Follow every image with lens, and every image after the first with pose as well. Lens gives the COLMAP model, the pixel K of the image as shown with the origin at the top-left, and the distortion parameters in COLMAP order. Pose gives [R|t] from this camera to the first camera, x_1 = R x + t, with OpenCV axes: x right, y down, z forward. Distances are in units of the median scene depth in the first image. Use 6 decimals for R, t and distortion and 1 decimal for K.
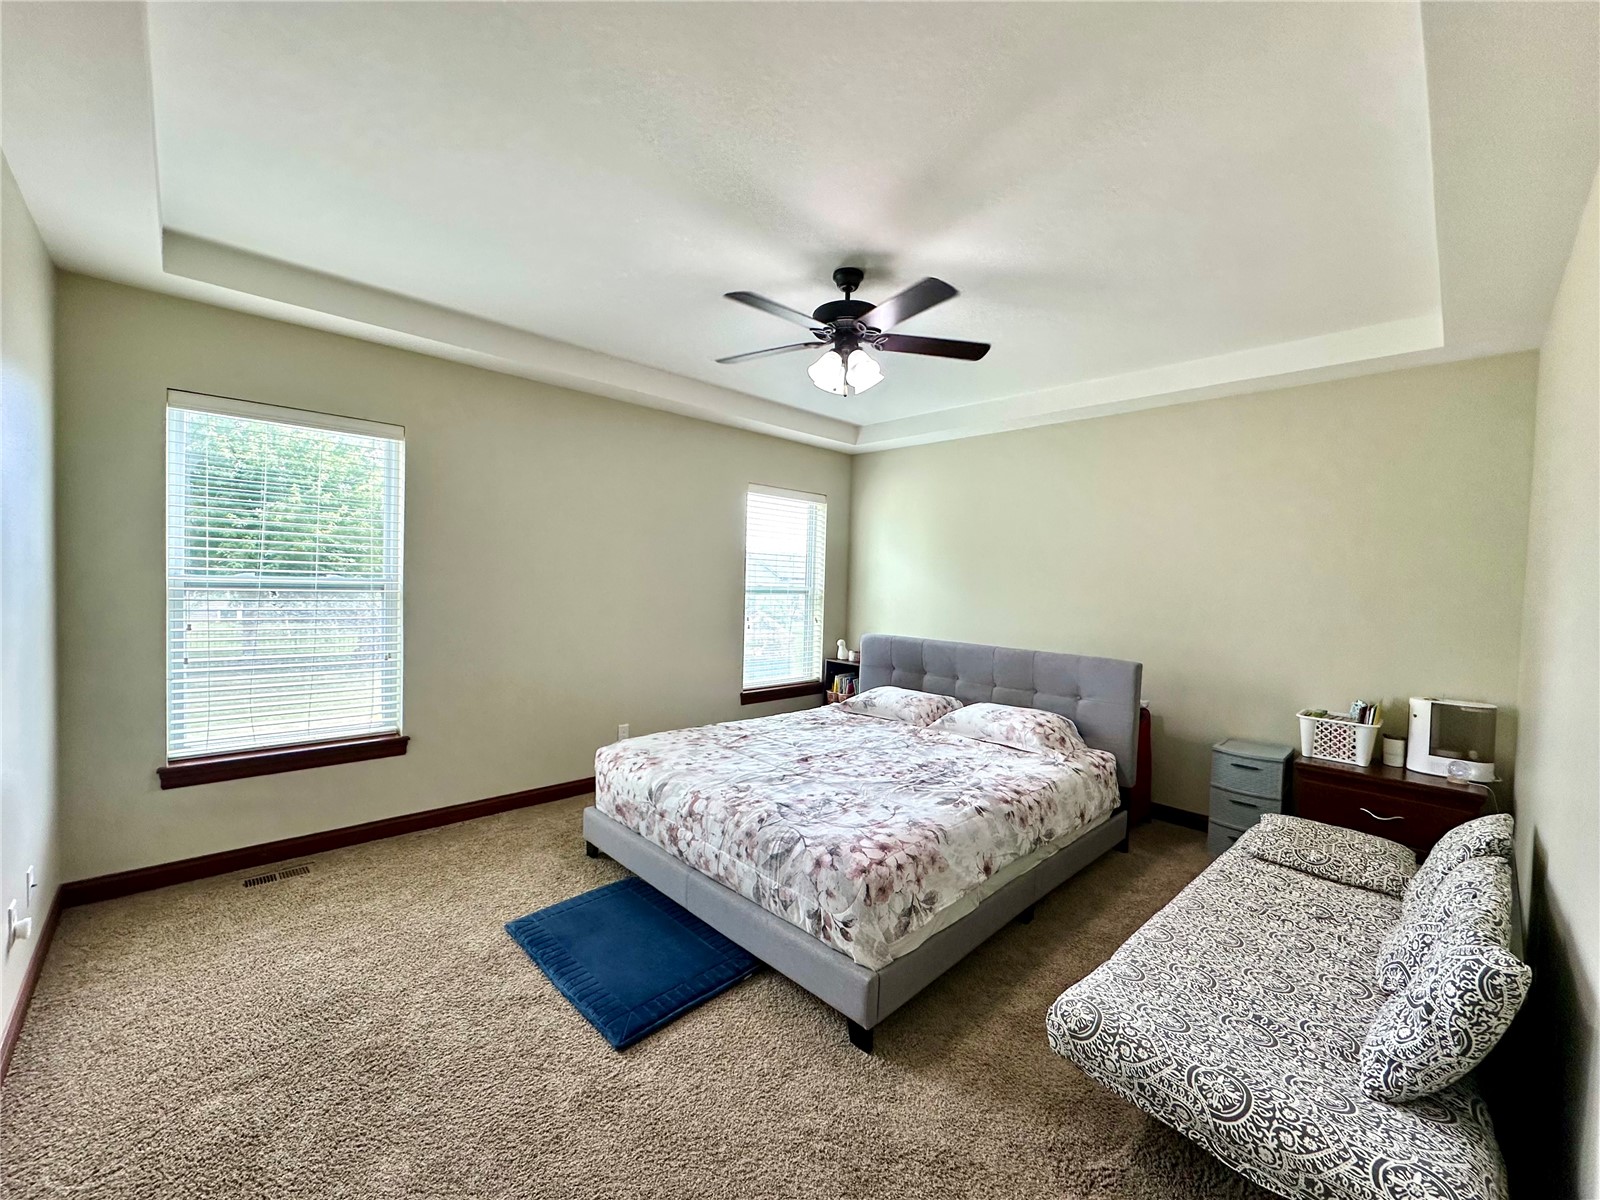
lens RADIAL K [[640.7, 0, 799.4], [0, 640.7, 593.8], [0, 0, 1]] dist [0.000134, -0.000443]
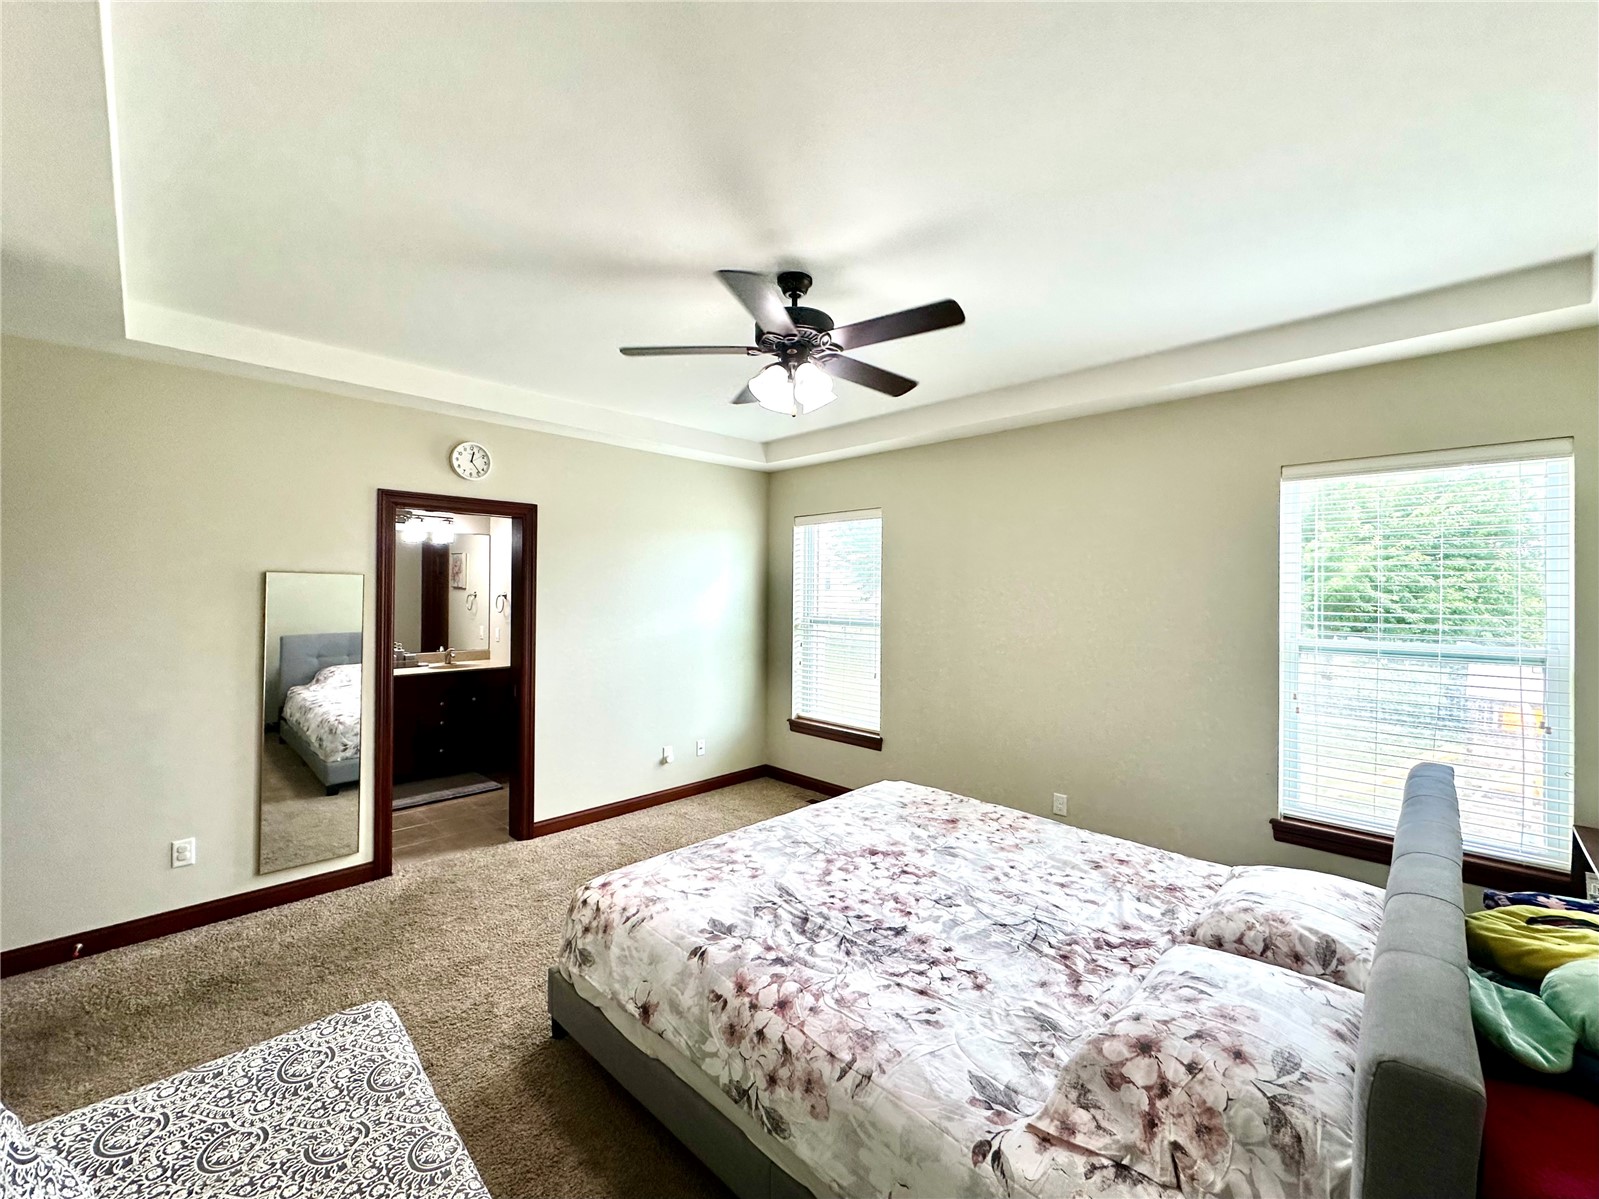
lens RADIAL K [[640.3, 0, 798.9], [0, 640.3, 593.3], [0, 0, 1]] dist [0.000134, -0.000443]
pose [[0.026968, -0.031457, -0.999141, 0.872569], [-0.031914, 0.998968, -0.032313, -0.039988], [0.999127, 0.032758, 0.025936, 0.927837]]
